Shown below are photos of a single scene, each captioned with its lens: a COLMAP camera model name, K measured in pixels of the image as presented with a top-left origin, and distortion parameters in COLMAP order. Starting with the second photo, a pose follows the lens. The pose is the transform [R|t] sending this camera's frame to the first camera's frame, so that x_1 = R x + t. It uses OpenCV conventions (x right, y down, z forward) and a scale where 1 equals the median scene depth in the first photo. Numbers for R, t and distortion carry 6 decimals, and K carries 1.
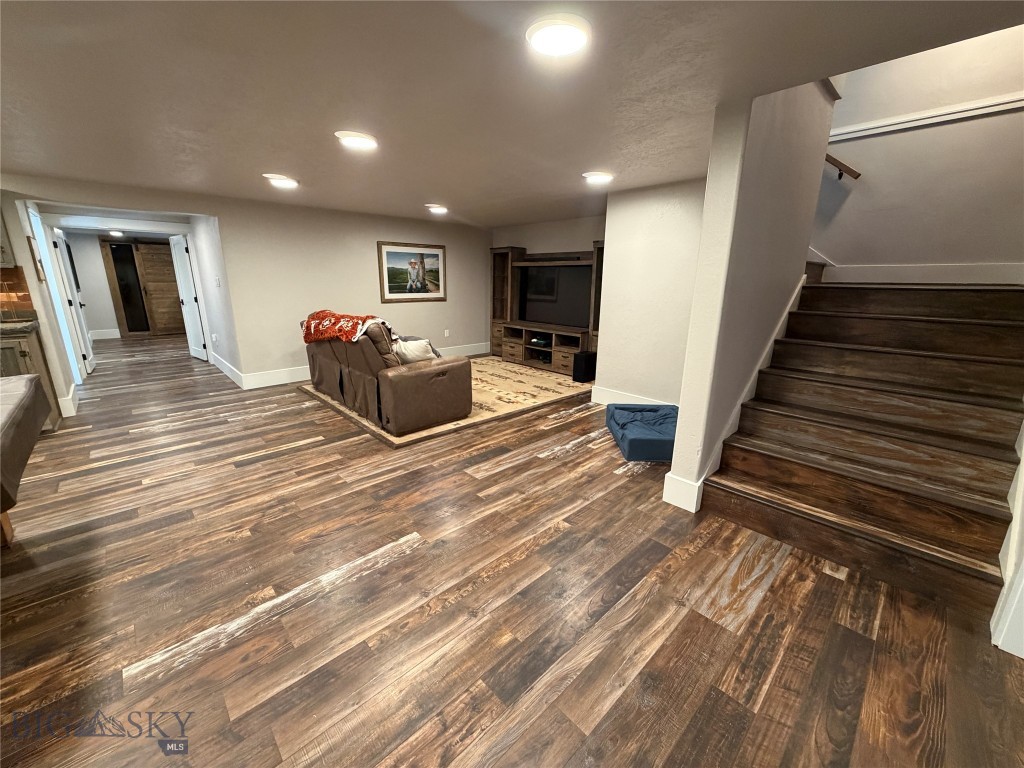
lens RADIAL K [[408.3, 0, 509.9], [0, 408.3, 384.0], [0, 0, 1]] dist [-0.000206, 0.000056]
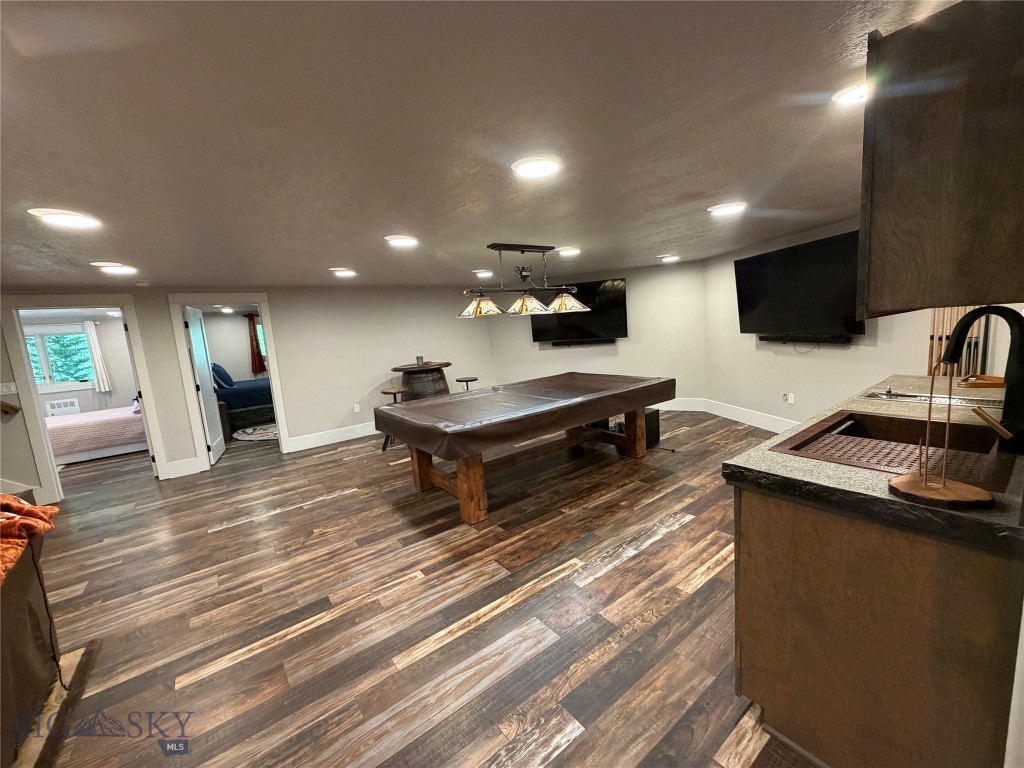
lens RADIAL K [[408.3, 0, 509.9], [0, 408.3, 384.0], [0, 0, 1]] dist [-0.000206, 0.000056]
pose [[-0.991101, 0.048198, 0.124080, -0.833916], [0.092683, 0.918936, 0.383361, -0.324278], [-0.095544, 0.391450, -0.915226, 1.120636]]
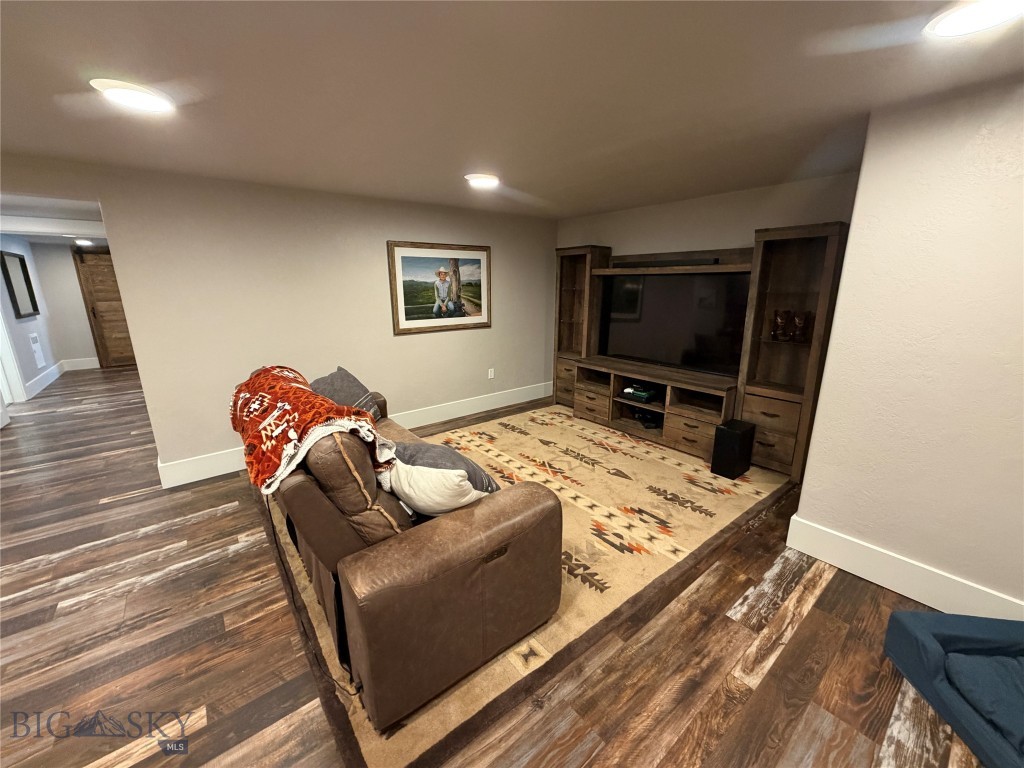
lens RADIAL K [[408.3, 0, 509.9], [0, 408.3, 384.0], [0, 0, 1]] dist [-0.000206, 0.000056]
pose [[0.996334, 0.004769, -0.085421, -0.109840], [-0.005745, 0.999921, -0.011186, -0.169244], [0.085361, 0.011636, 0.996282, 0.542849]]
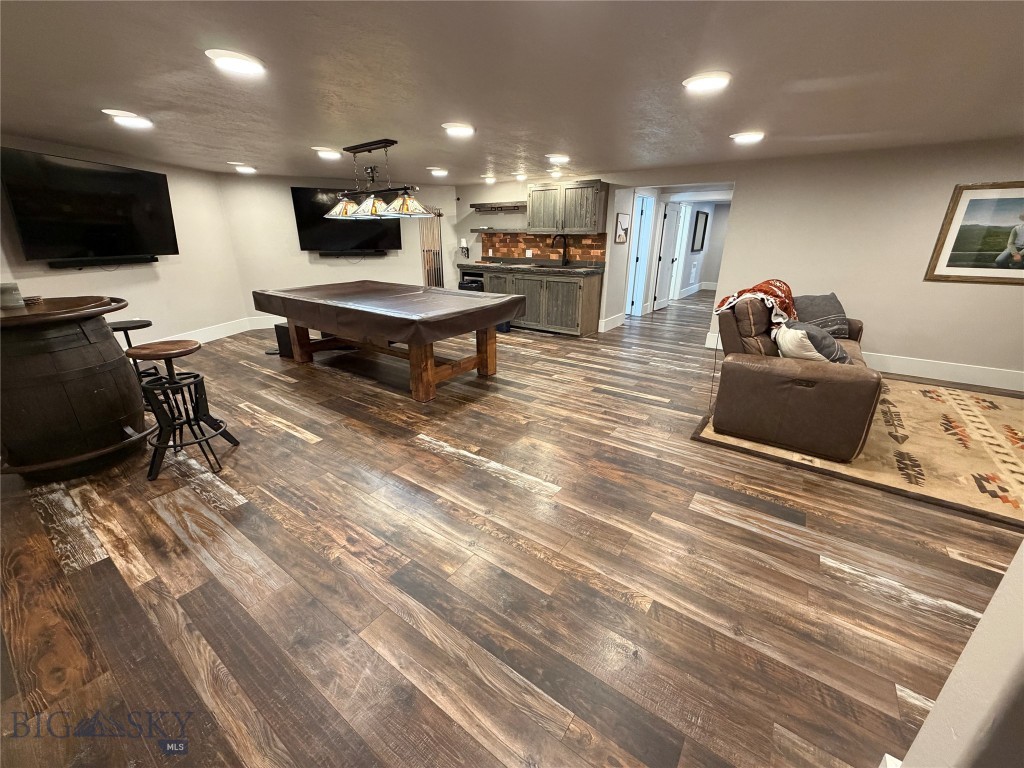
lens RADIAL K [[408.3, 0, 509.9], [0, 408.3, 384.0], [0, 0, 1]] dist [-0.000206, 0.000056]
pose [[0.187933, 0.328432, -0.925642, 0.354164], [-0.248685, 0.927637, 0.278649, -0.083726], [0.950177, 0.177826, 0.256010, 0.304418]]
